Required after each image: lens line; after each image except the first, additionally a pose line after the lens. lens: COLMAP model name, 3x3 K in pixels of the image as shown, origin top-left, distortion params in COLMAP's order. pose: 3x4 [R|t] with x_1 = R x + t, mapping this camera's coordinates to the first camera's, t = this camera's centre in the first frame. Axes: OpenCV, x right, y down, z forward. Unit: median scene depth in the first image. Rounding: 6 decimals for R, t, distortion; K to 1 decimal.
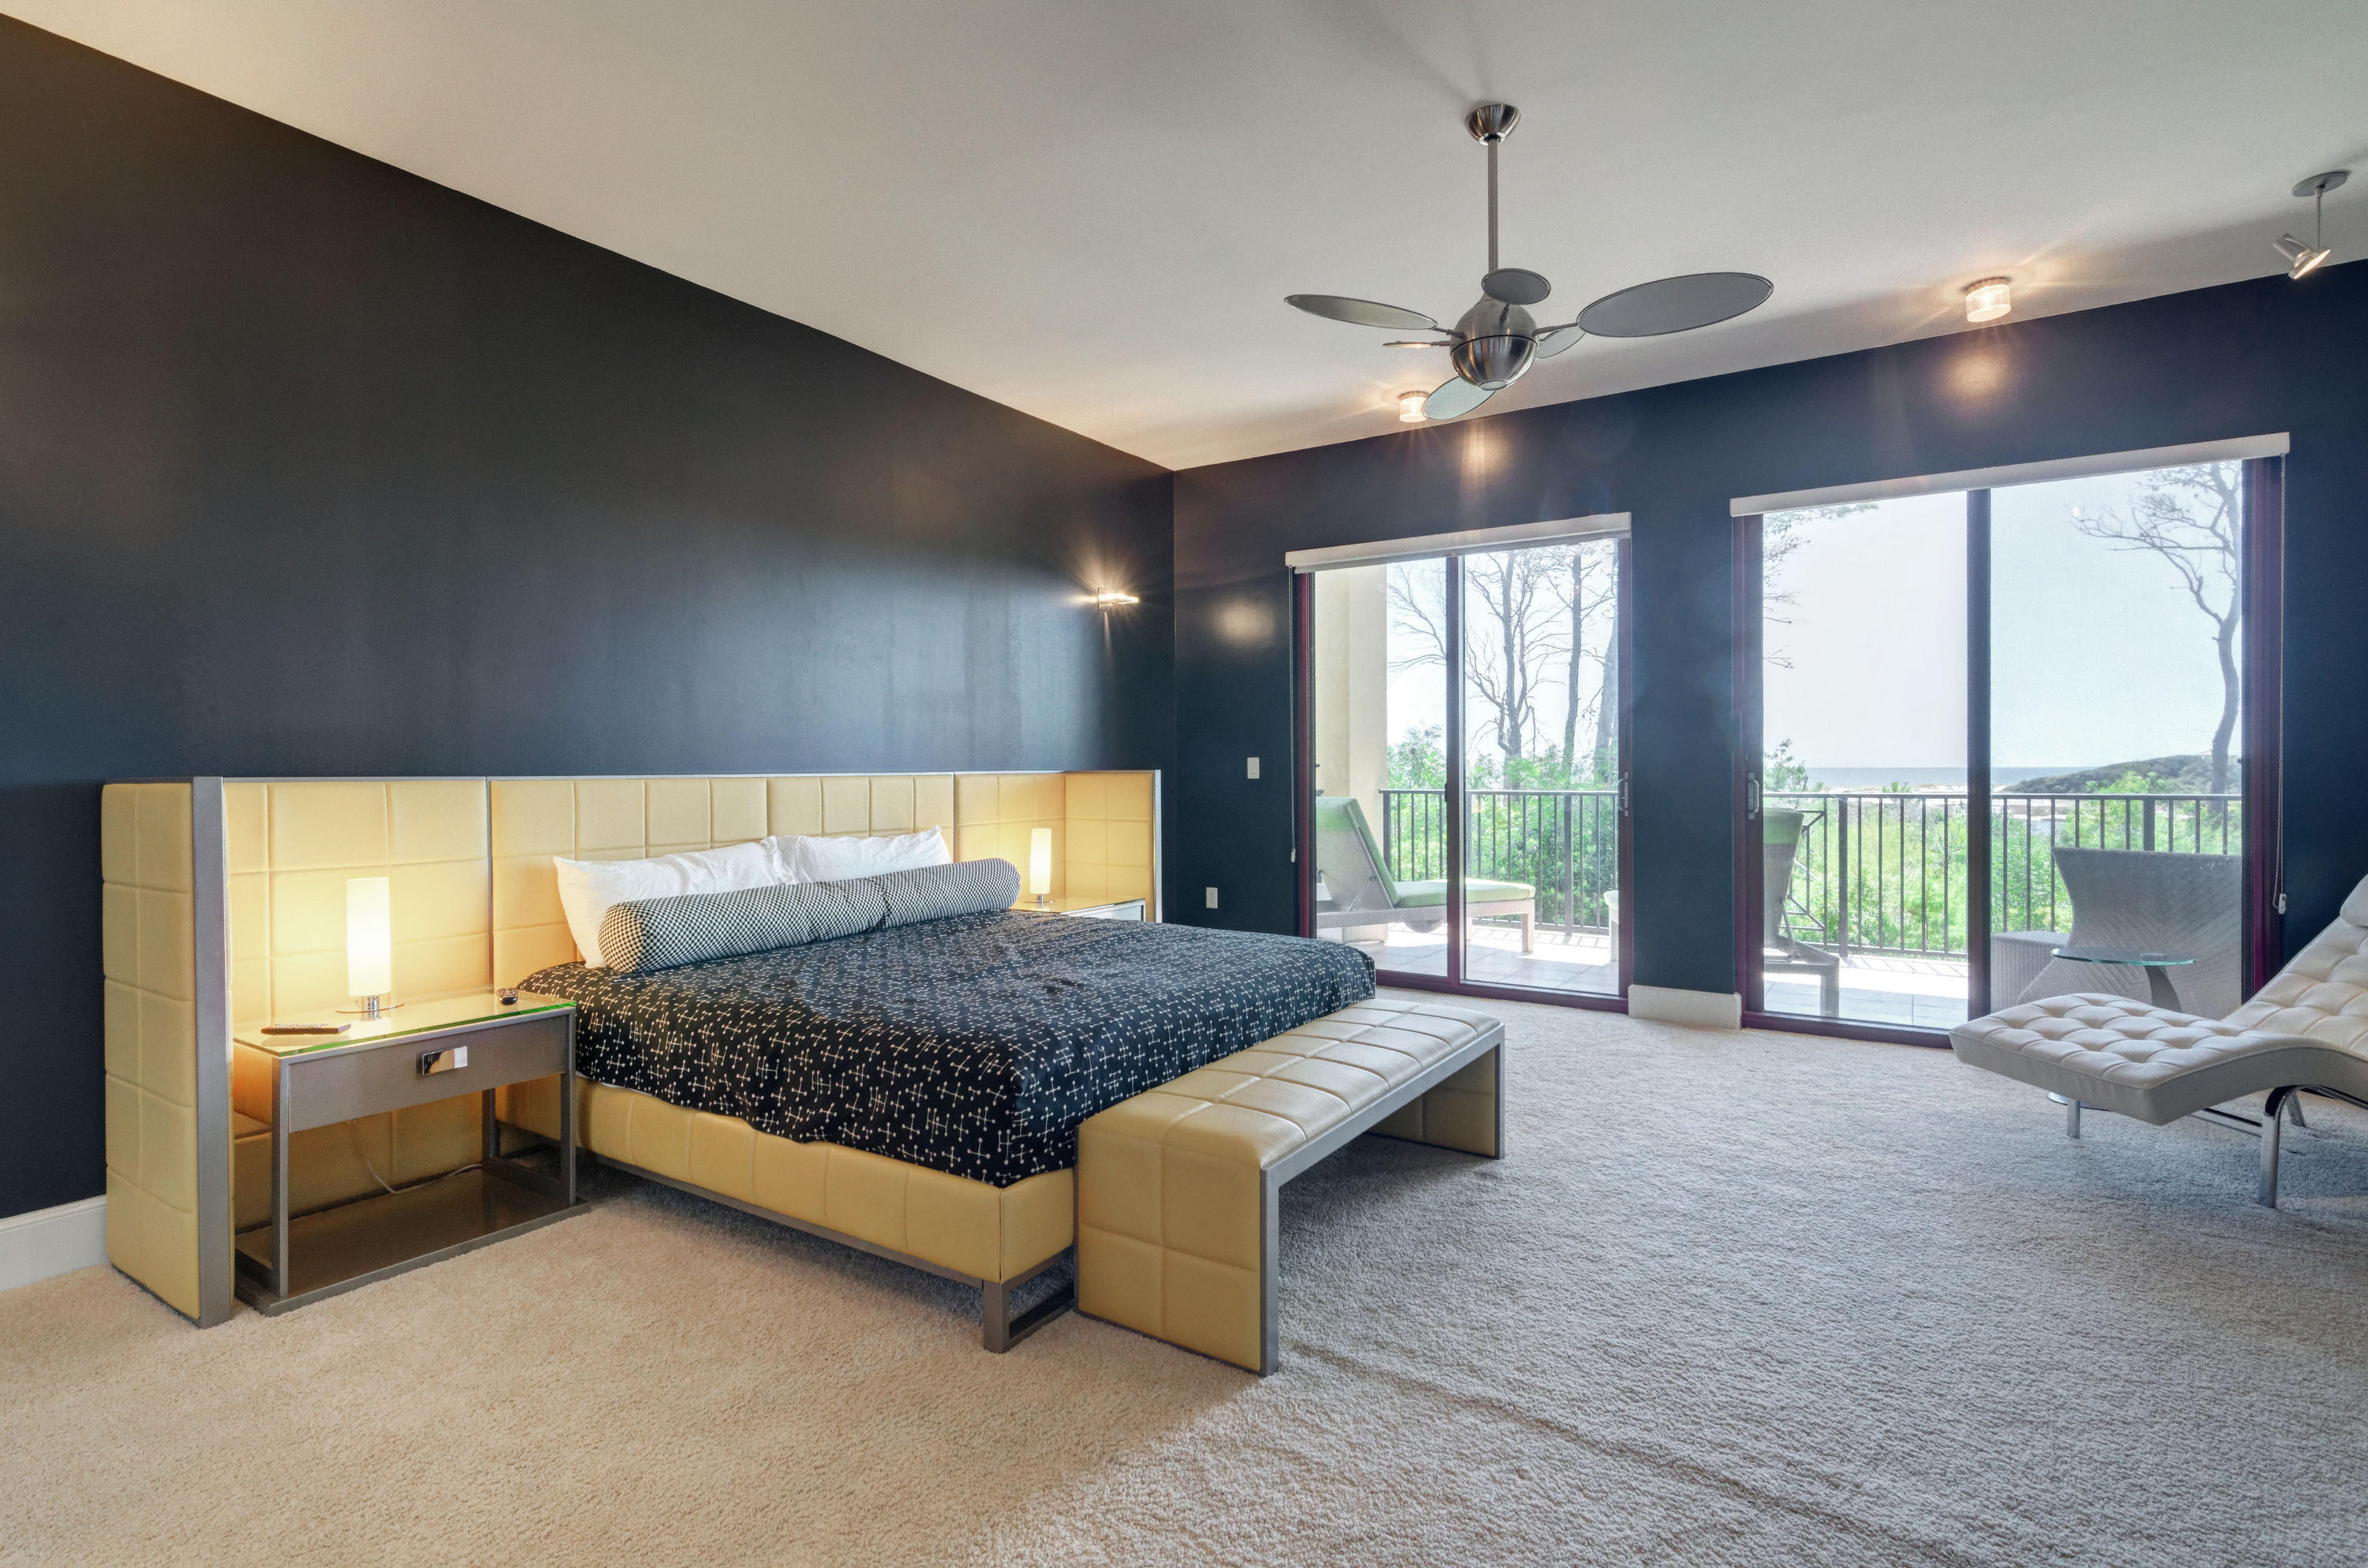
lens RADIAL K [[1121.7, 0, 1184.0], [0, 1121.7, 784.0], [0, 0, 1]] dist [0.005472, 0.000479]
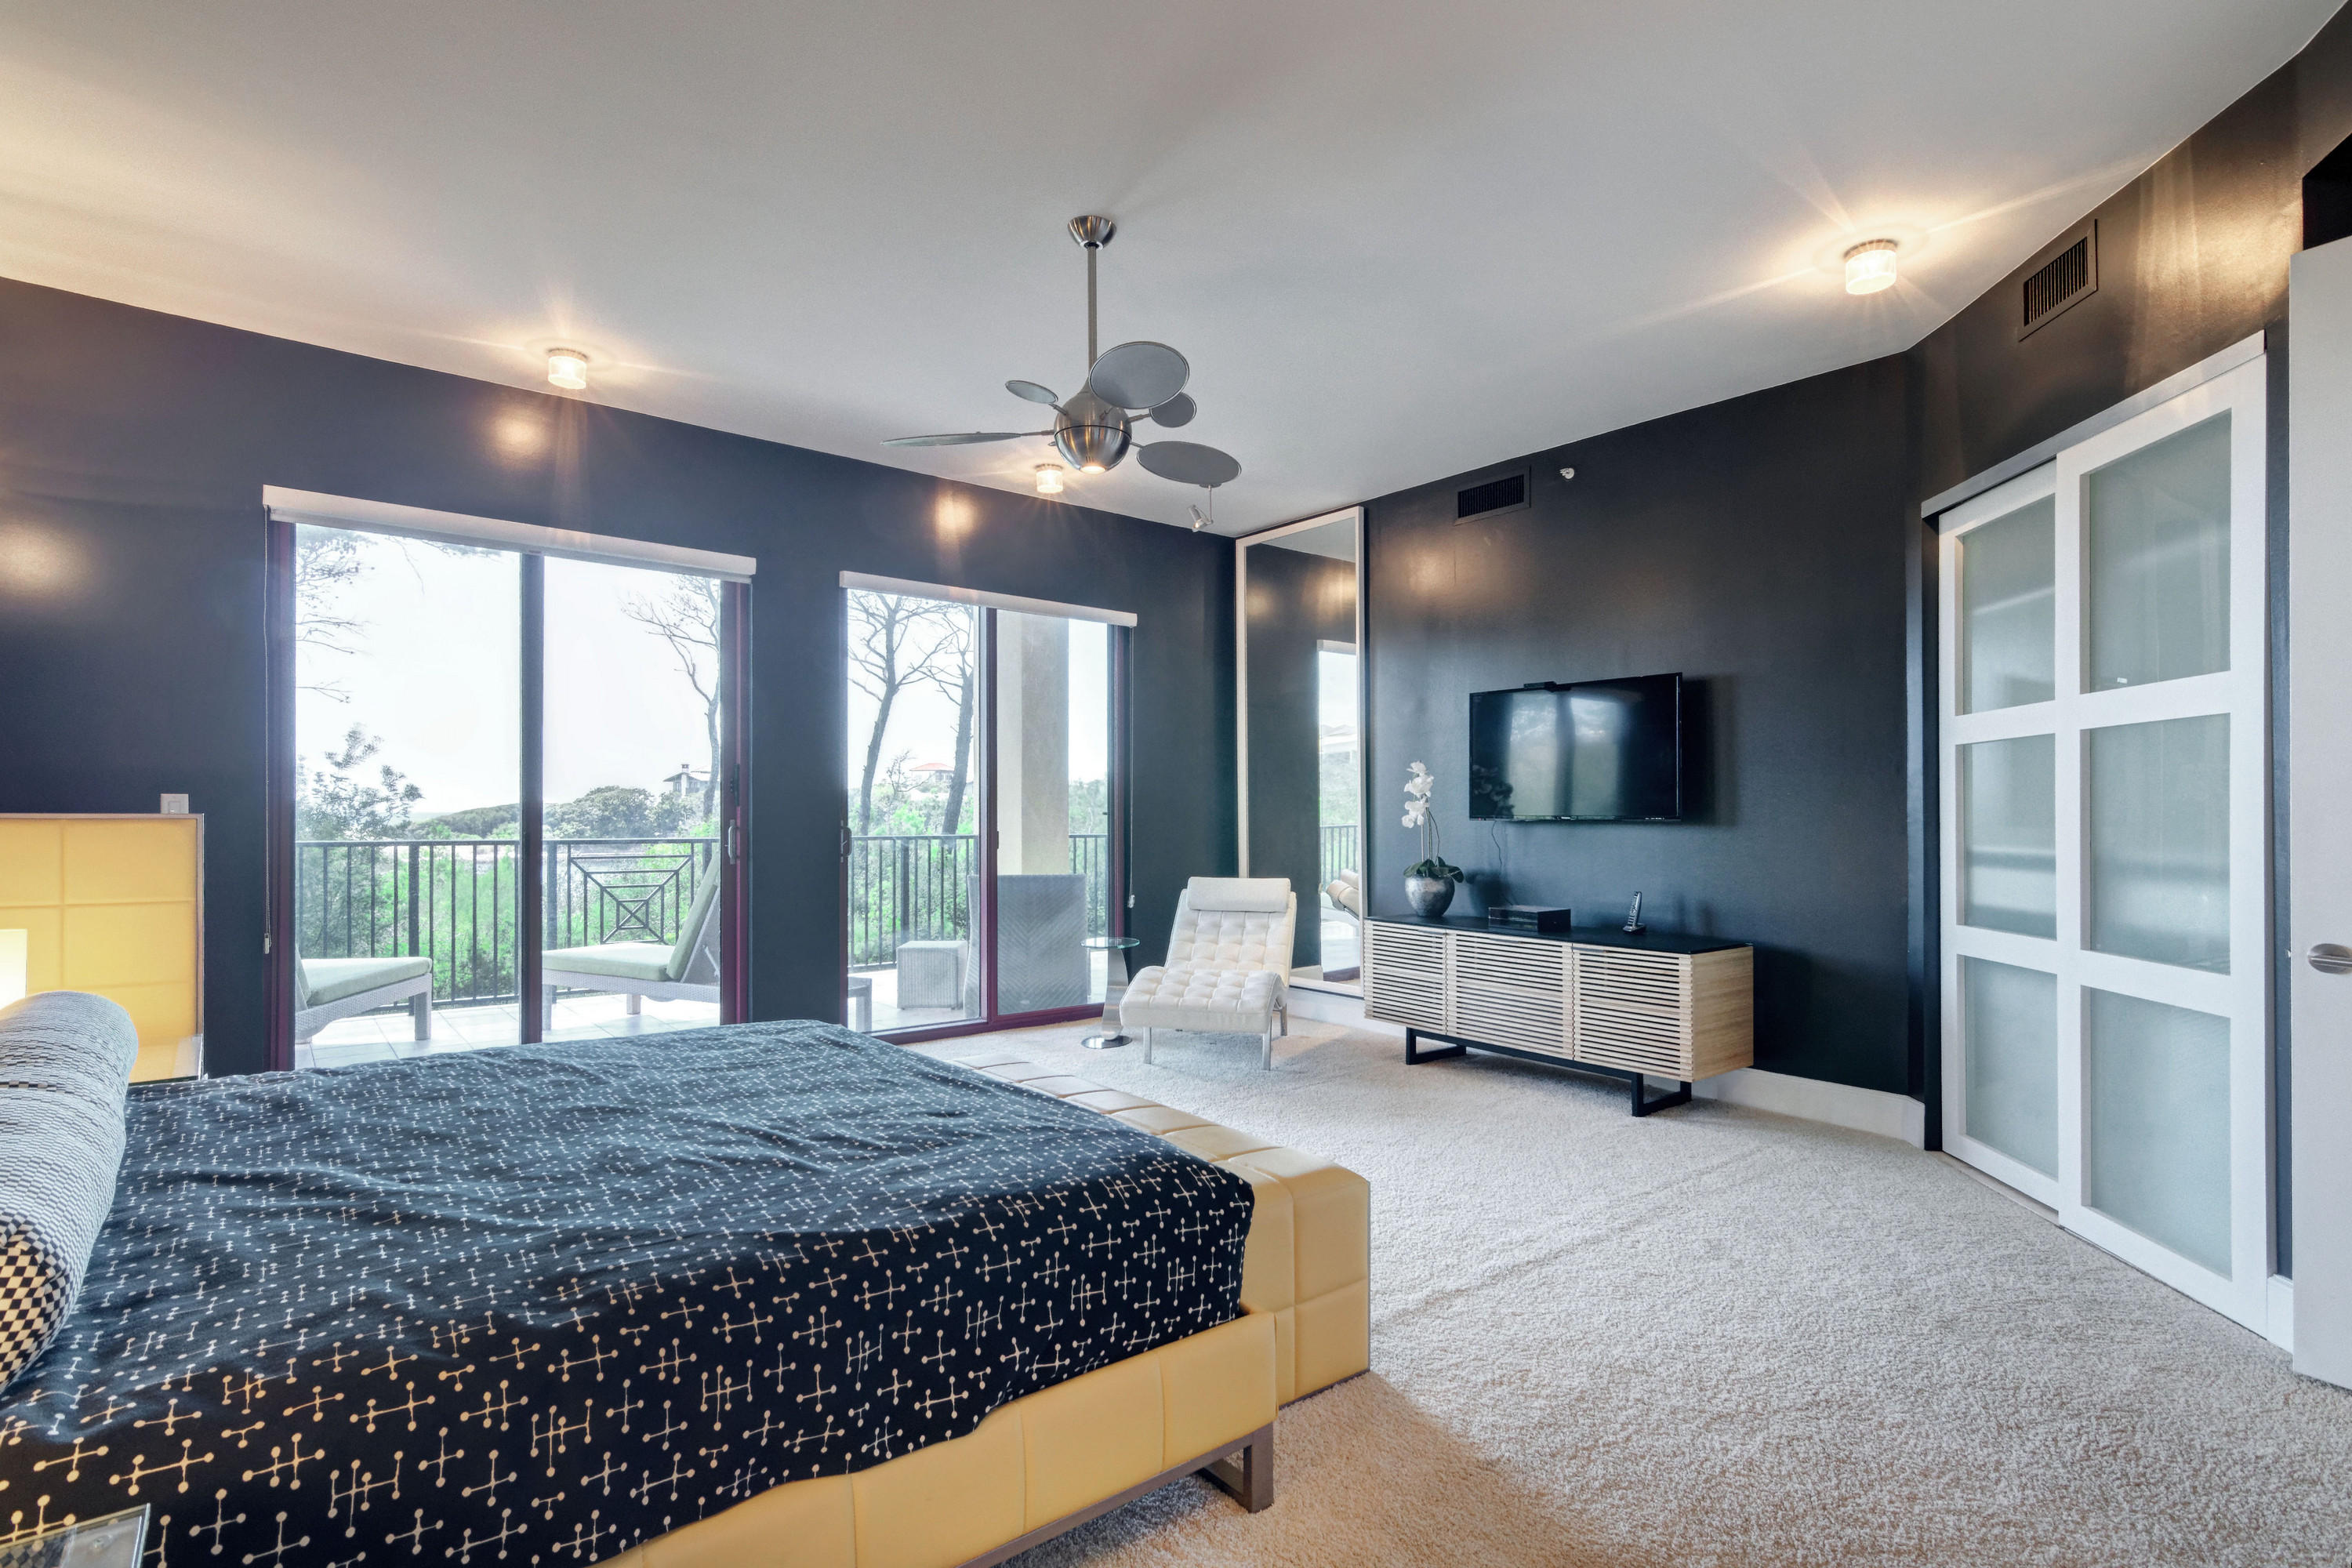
lens RADIAL K [[1131.7, 0, 1165.6], [0, 1131.7, 798.5], [0, 0, 1]] dist [0.005935, 0.000401]
pose [[0.318638, 0.020906, 0.947646, -0.384586], [0.005370, 0.999701, -0.023860, -0.002766], [-0.947861, 0.012692, 0.318431, 0.301673]]
